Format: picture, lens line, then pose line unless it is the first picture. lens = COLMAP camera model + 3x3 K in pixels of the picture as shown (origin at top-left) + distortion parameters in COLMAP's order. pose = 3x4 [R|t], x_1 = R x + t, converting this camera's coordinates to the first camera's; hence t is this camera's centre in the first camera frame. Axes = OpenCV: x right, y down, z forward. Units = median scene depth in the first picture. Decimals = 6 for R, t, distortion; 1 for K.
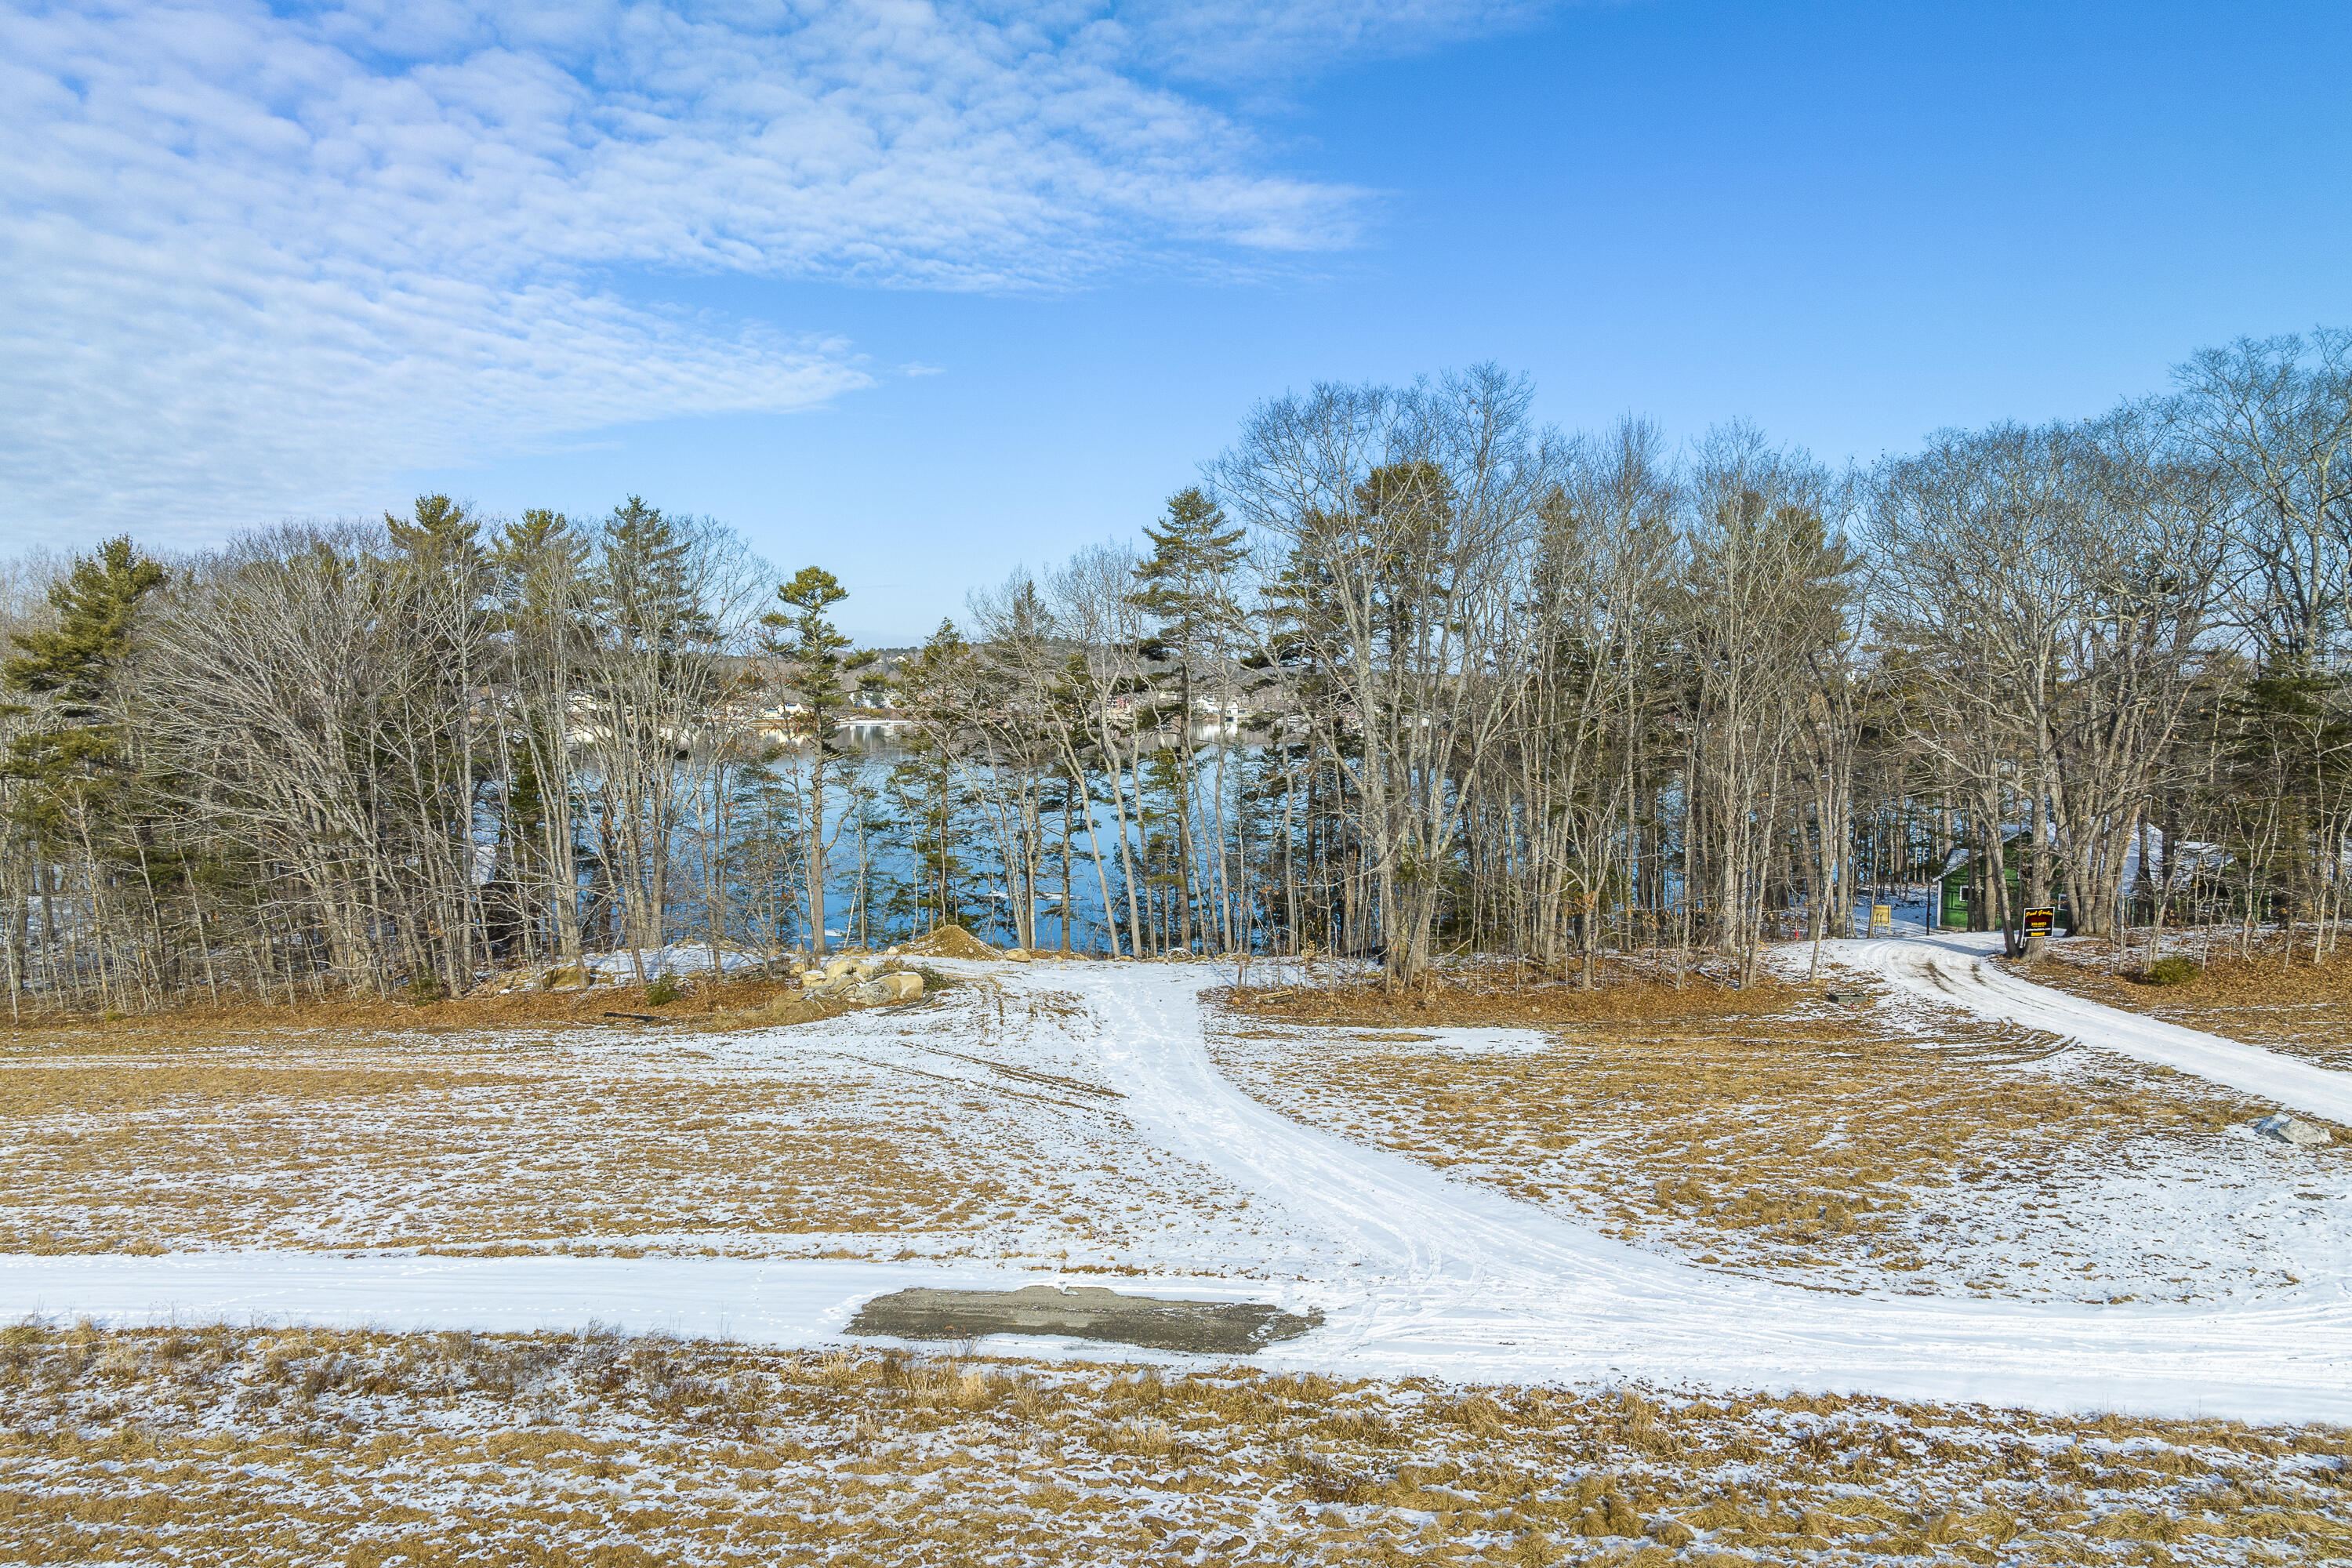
lens RADIAL K [[1619.7, 0, 1168.4], [0, 1619.7, 733.3], [0, 0, 1]] dist [-0.012884, 0.009384]
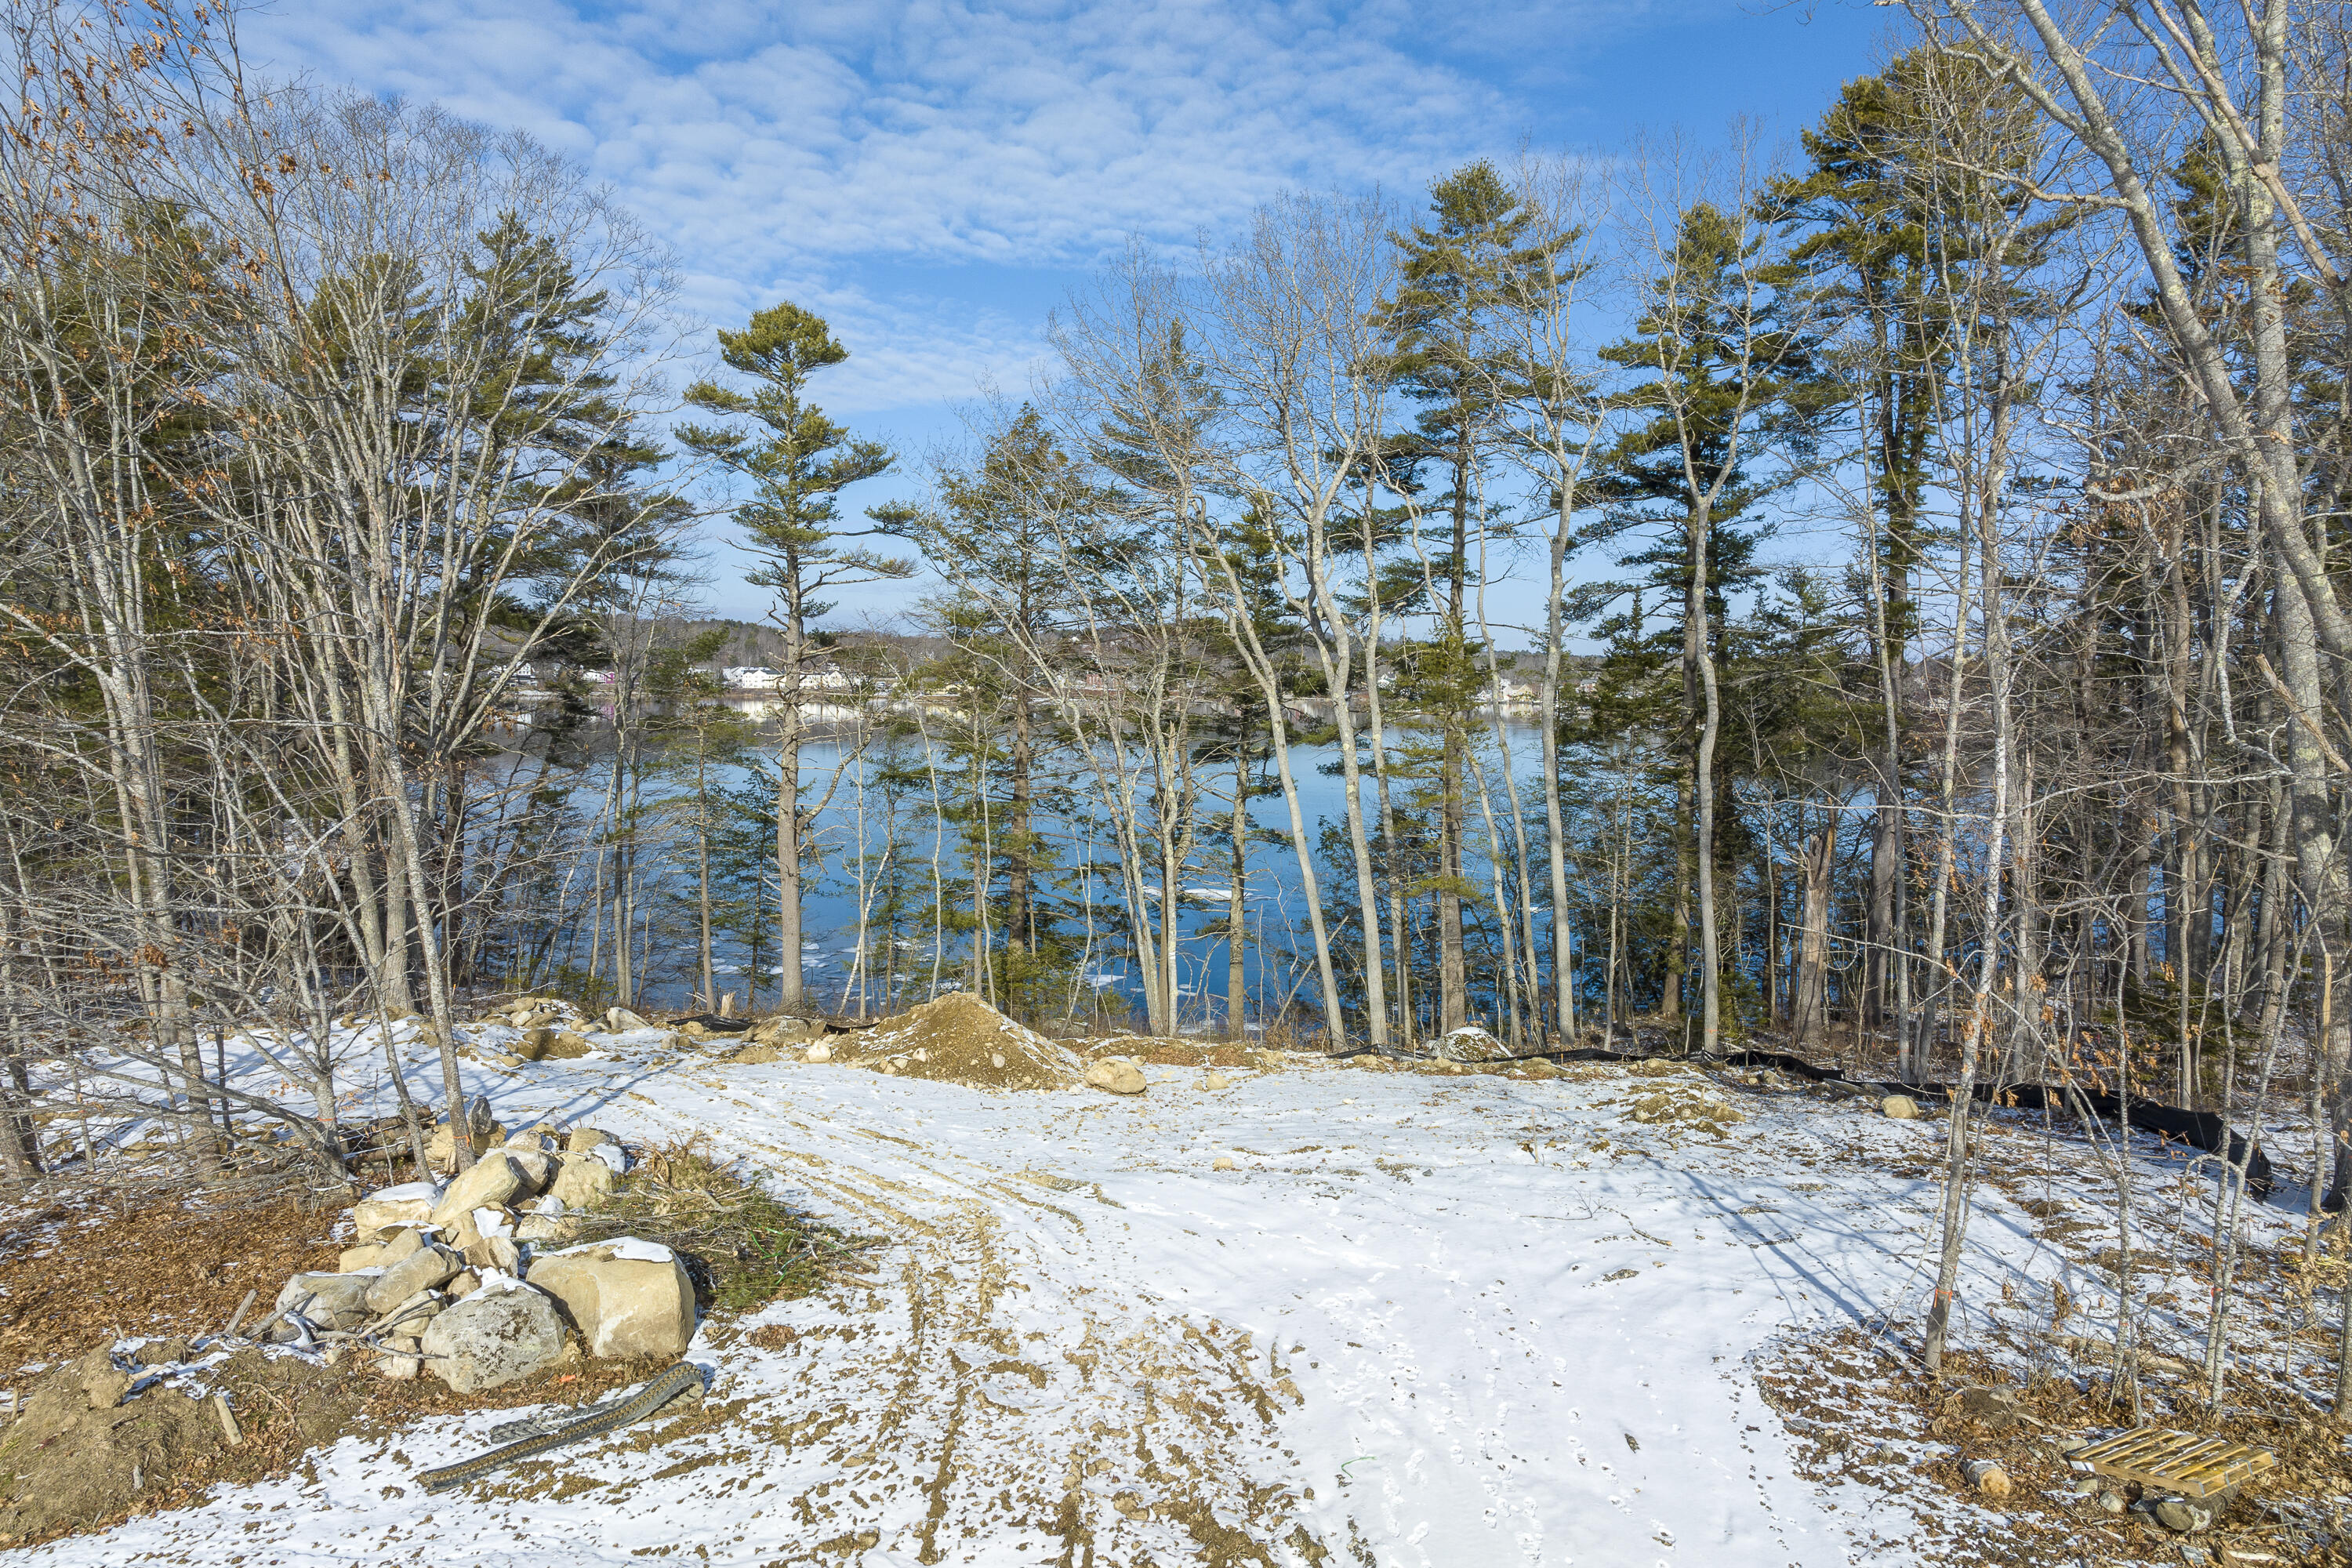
lens RADIAL K [[1619.7, 0, 1173.9], [0, 1619.7, 731.6], [0, 0, 1]] dist [-0.012884, 0.009384]
pose [[0.994504, 0.008556, -0.104347, -0.053048], [-0.007729, 0.999935, 0.008325, 0.068053], [0.104411, -0.007473, 0.994506, 0.850806]]
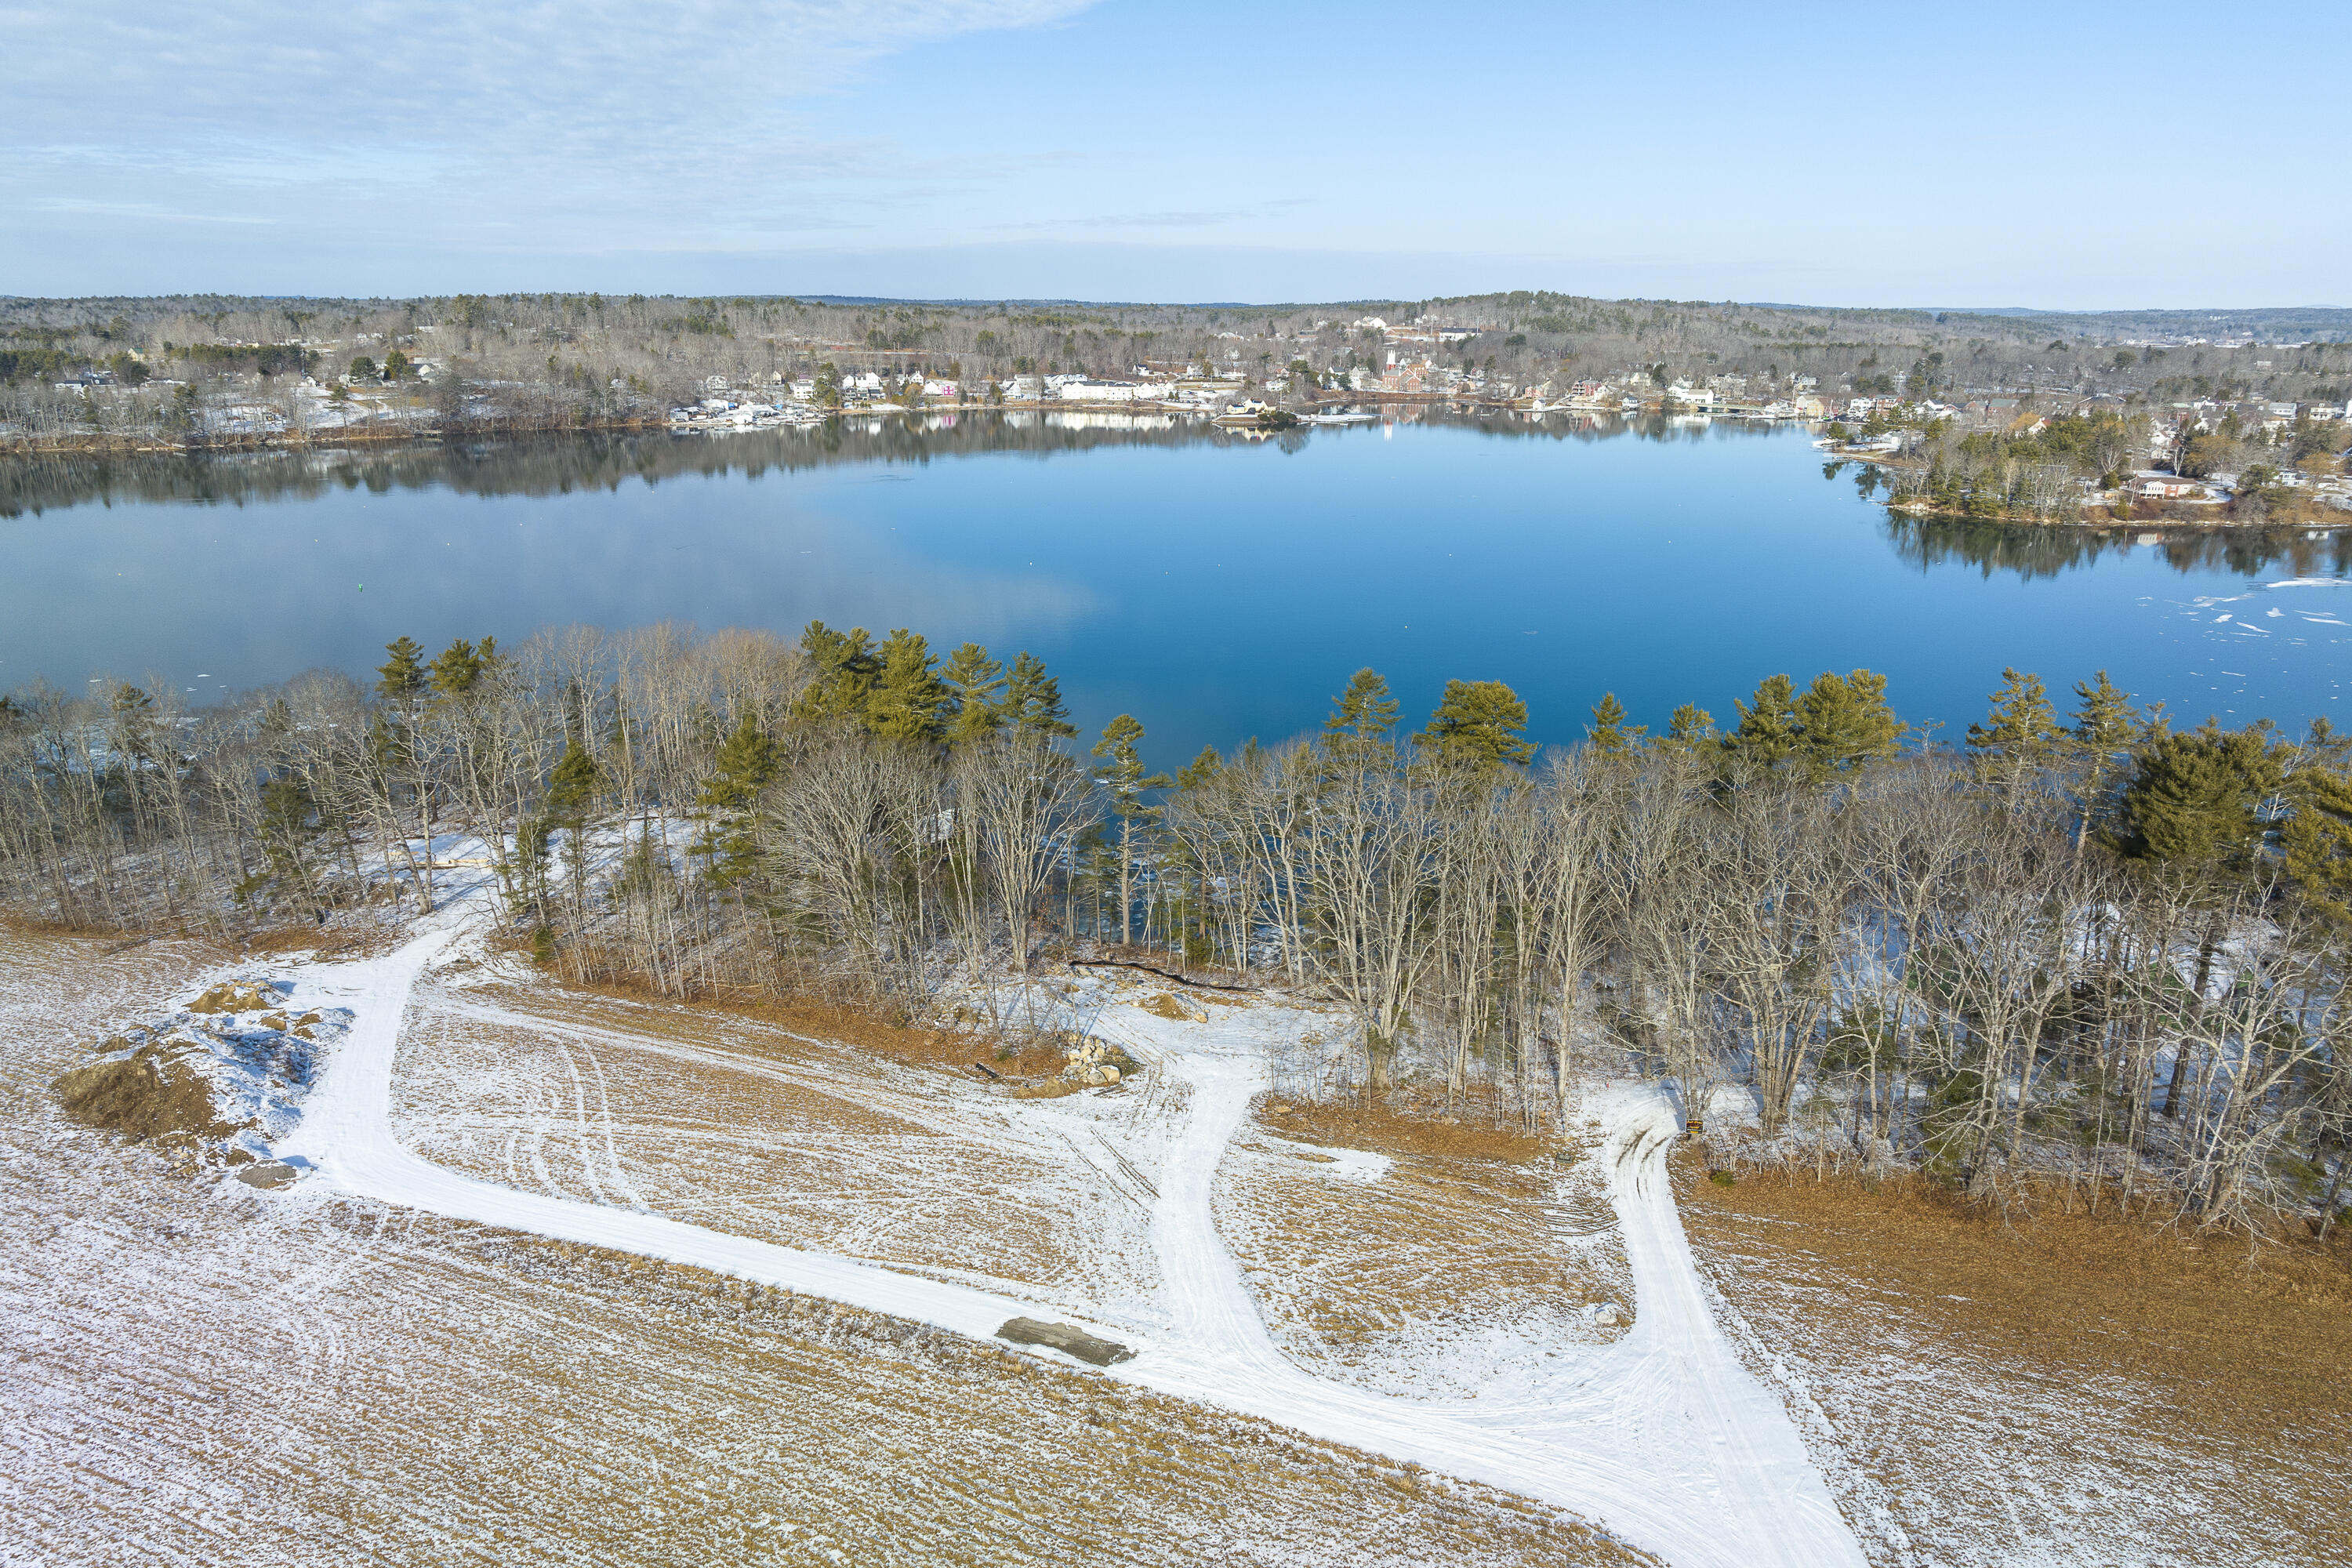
lens RADIAL K [[1619.7, 0, 1177.7], [0, 1619.7, 777.9], [0, 0, 1]] dist [-0.012884, 0.009384]
pose [[0.957660, 0.080785, -0.276336, 0.508478], [-0.009043, 0.967792, 0.251588, -0.813264], [0.287761, -0.238436, 0.927546, -0.874433]]
